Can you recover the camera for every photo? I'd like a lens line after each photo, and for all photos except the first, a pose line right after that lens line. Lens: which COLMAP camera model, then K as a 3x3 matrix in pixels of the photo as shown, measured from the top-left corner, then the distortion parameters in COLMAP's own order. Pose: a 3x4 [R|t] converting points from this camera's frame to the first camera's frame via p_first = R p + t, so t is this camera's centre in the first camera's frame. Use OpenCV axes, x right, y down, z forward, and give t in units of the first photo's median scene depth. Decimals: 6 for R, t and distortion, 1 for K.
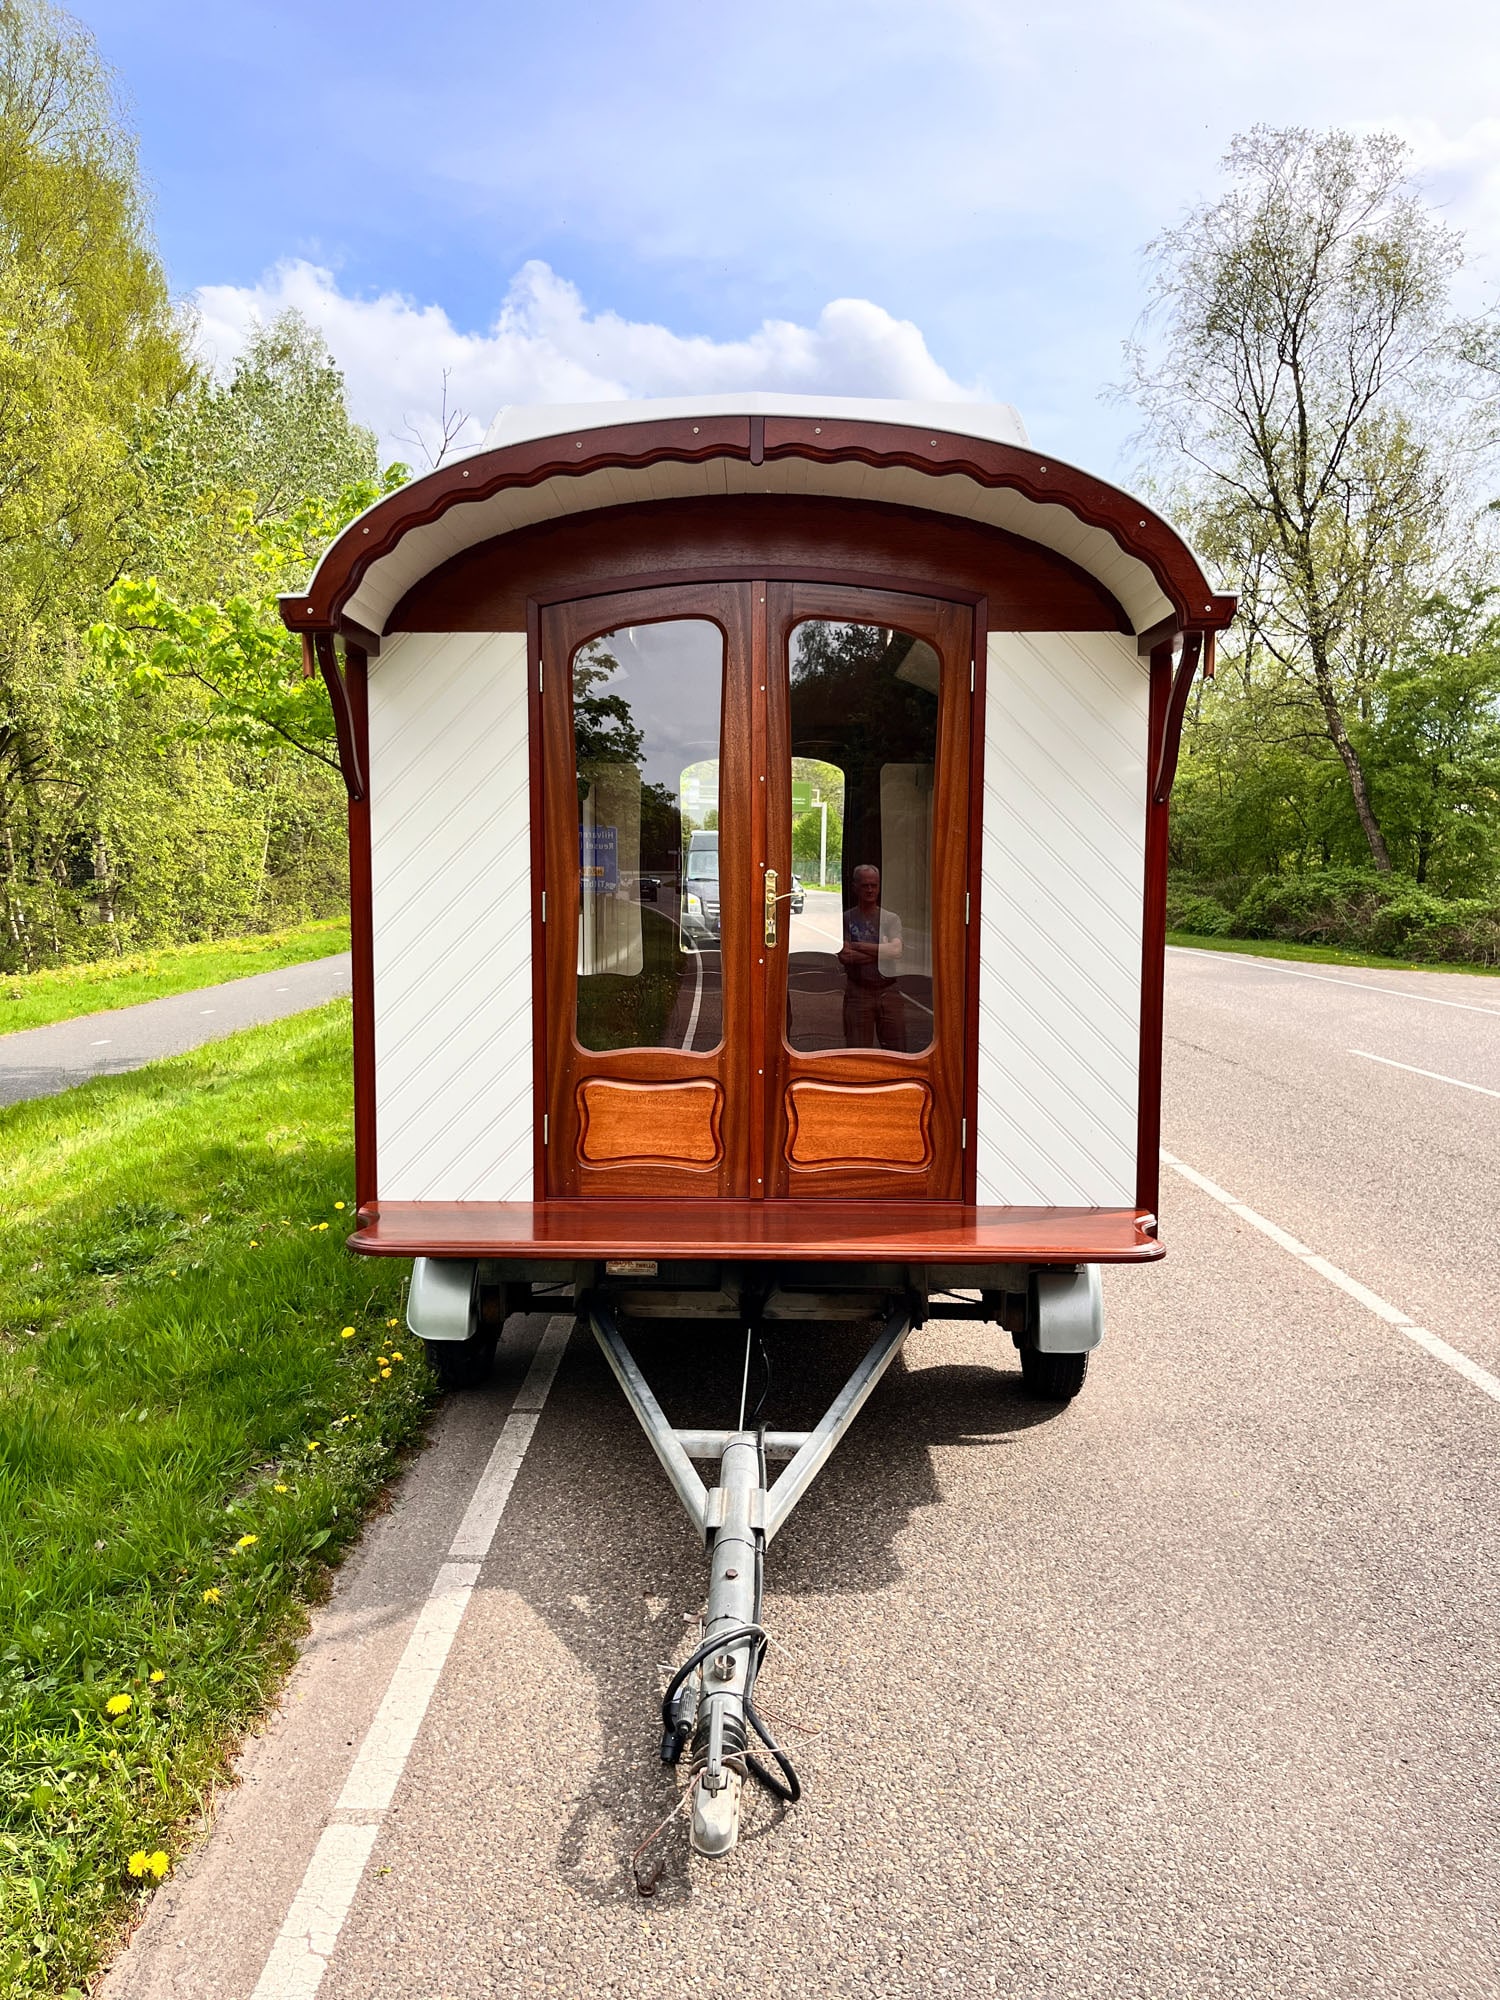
lens RADIAL K [[1549.3, 0, 750.0], [0, 1549.3, 1000.0], [0, 0, 1]] dist [0.052137, -0.095618]
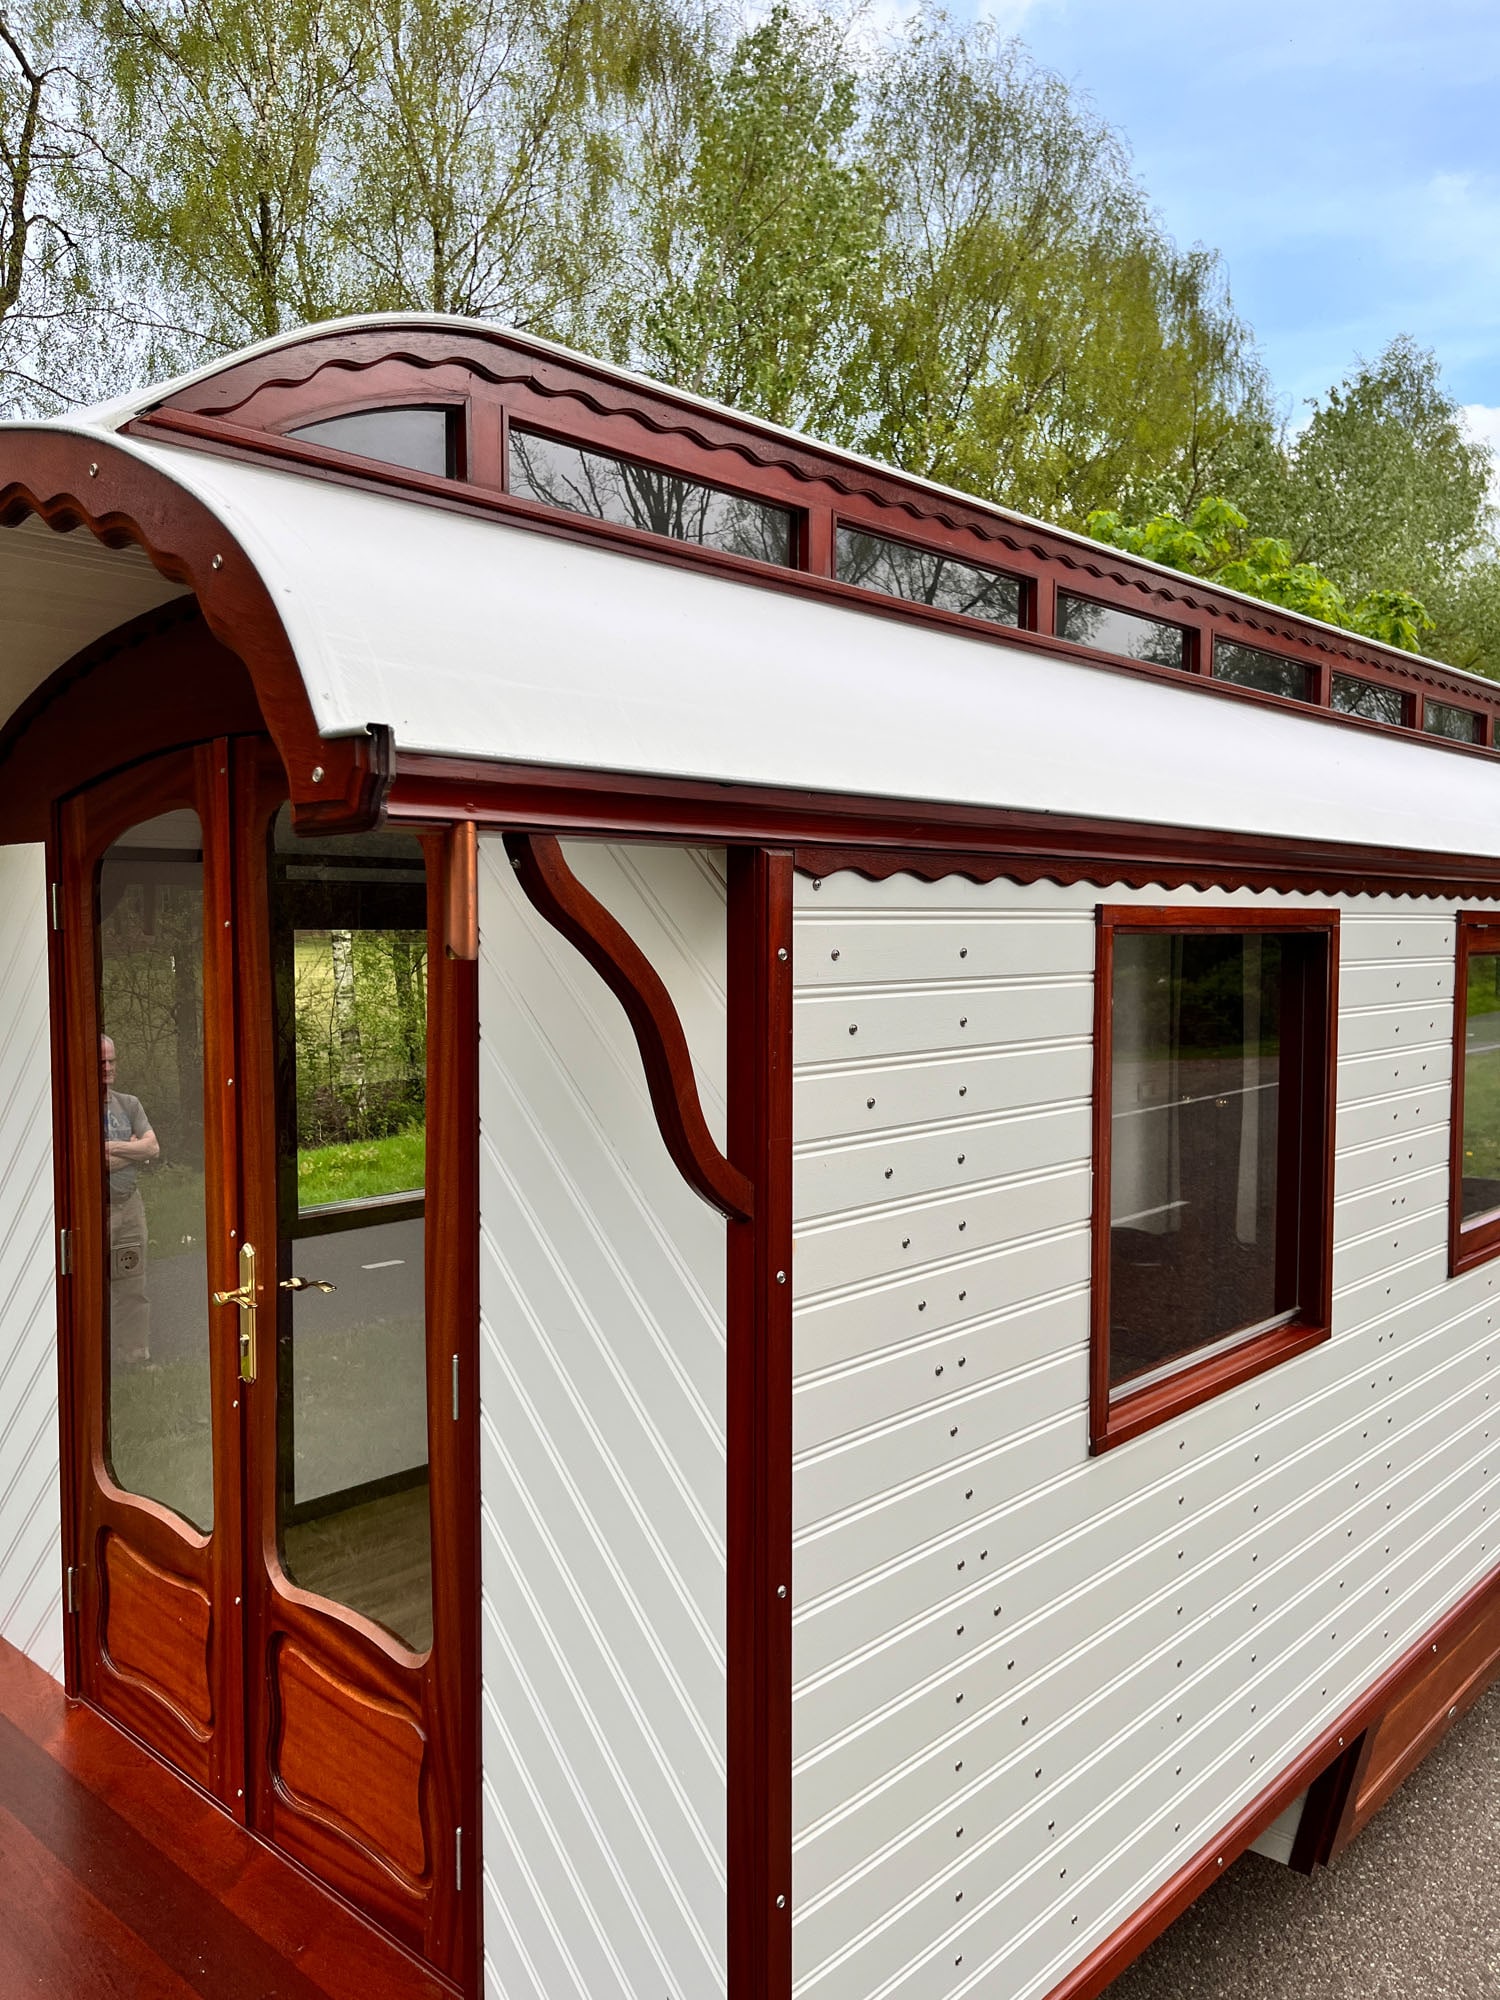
lens RADIAL K [[1582.9, 0, 754.6], [0, 1582.9, 963.8], [0, 0, 1]] dist [0.056197, -0.125964]
pose [[0.748144, 0.021222, -0.663197, 0.517282], [-0.059027, 0.997654, -0.034663, -0.172270], [0.660906, 0.065080, 0.747641, 0.674237]]
